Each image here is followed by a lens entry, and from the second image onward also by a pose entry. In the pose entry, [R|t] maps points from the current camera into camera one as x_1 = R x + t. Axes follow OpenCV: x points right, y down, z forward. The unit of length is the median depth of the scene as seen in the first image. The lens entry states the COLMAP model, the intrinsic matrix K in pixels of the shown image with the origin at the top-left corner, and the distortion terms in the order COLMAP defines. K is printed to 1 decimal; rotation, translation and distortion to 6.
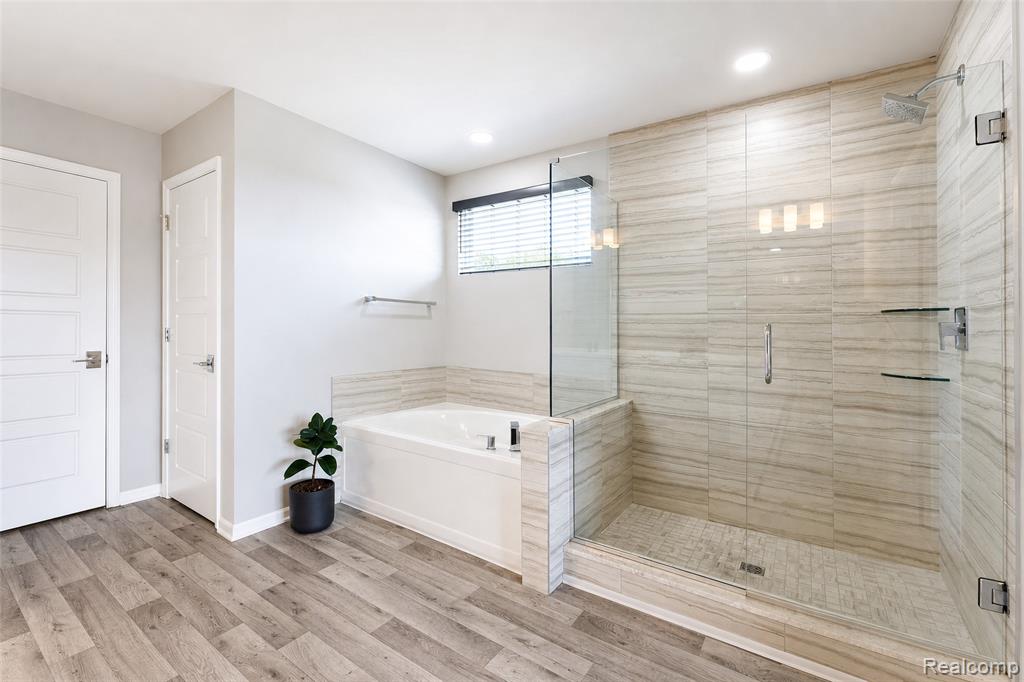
lens RADIAL K [[446.5, 0, 500.8], [0, 446.5, 328.6], [0, 0, 1]] dist [-0.001129, -0.001064]
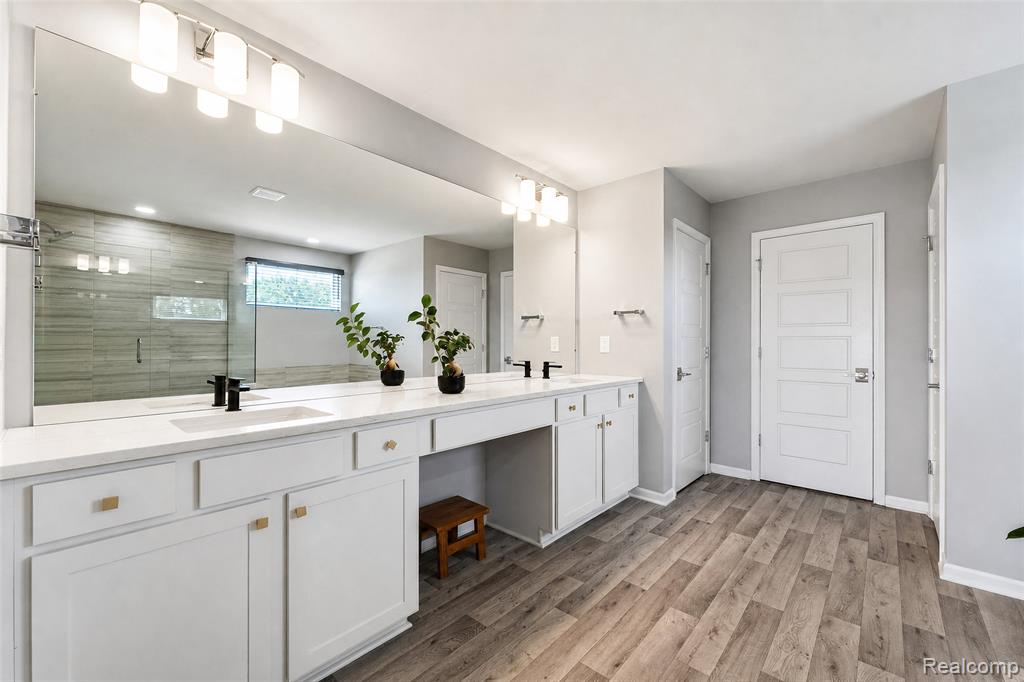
lens RADIAL K [[416.9, 0, 496.6], [0, 416.9, 344.6], [0, 0, 1]] dist [-0.001324, -0.000900]
pose [[-0.142347, -0.010166, -0.989765, 0.387350], [-0.002851, 0.999947, -0.009861, 0.001498], [0.989813, 0.001418, -0.142368, 0.206242]]
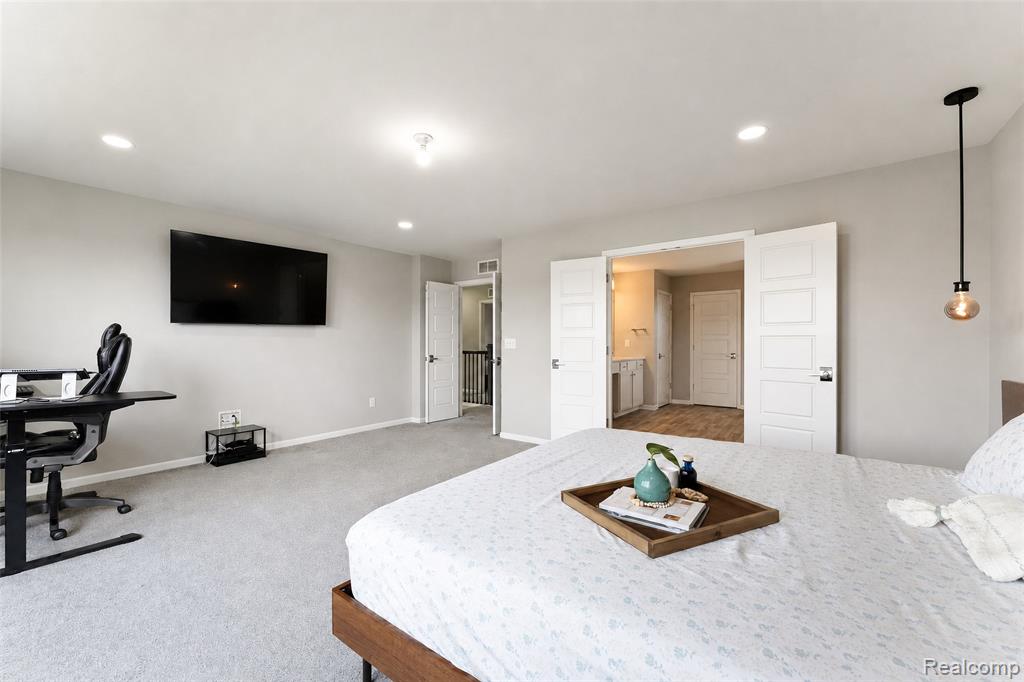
lens RADIAL K [[416.9, 0, 516.7], [0, 416.9, 343.1], [0, 0, 1]] dist [-0.001324, -0.000900]
pose [[-0.033749, -0.004724, -0.999419, 2.179828], [0.001853, 0.999987, -0.004789, -0.003314], [0.999429, -0.002014, -0.033740, -0.379212]]
